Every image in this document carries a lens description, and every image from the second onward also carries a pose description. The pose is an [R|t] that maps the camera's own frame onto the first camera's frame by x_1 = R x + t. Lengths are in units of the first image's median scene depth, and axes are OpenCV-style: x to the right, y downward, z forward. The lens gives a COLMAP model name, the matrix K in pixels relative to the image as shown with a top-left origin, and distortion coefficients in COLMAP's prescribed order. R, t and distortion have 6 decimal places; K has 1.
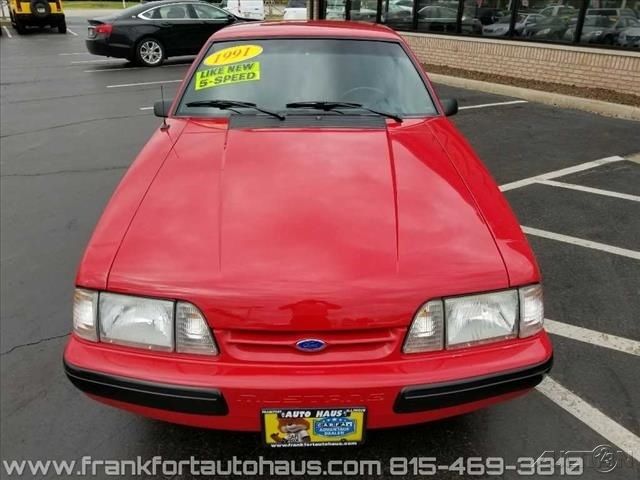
lens RADIAL K [[497.7, 0, 324.6], [0, 497.7, 239.1], [0, 0, 1]] dist [-0.002295, 0.006828]
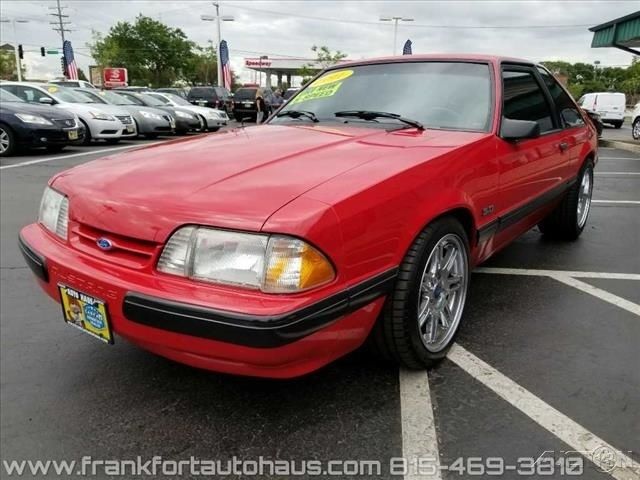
lens RADIAL K [[505.9, 0, 331.0], [0, 505.9, 248.6], [0, 0, 1]] dist [0.010704, -0.006630]
pose [[0.783549, 0.174803, -0.596234, 1.045403], [-0.276424, 0.957484, -0.082552, 0.168148], [0.556454, 0.229497, 0.798555, 0.333119]]
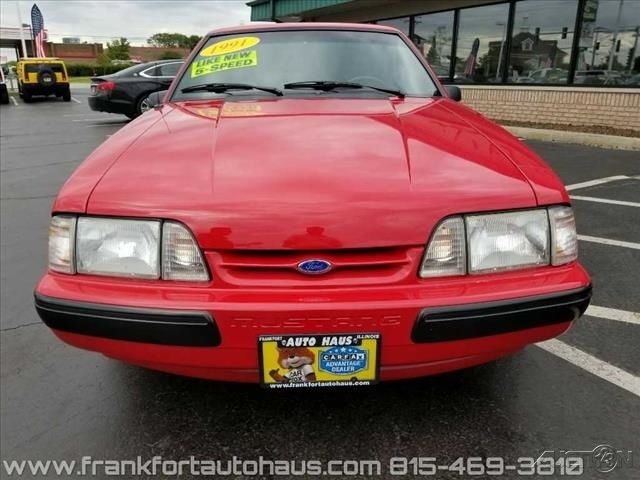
lens RADIAL K [[499.0, 0, 316.0], [0, 499.0, 252.6], [0, 0, 1]] dist [0.008872, -0.009730]
pose [[0.999804, -0.015368, -0.012451, -0.013430], [0.013934, 0.994052, -0.108013, 0.271563], [0.014037, 0.107818, 0.994072, 0.117094]]
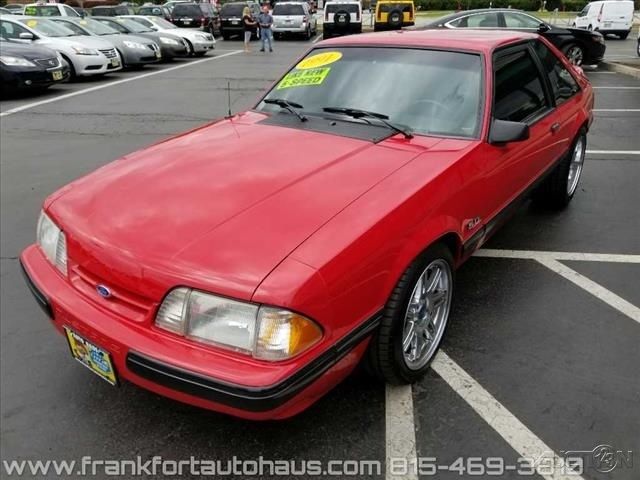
lens RADIAL K [[504.8, 0, 320.0], [0, 504.8, 240.0], [0, 0, 1]] dist [0.003456, -0.004976]
pose [[0.780743, 0.249967, -0.572675, 1.018986], [-0.260573, 0.963250, 0.065203, -0.120916], [0.567928, 0.098317, 0.817185, 0.260141]]
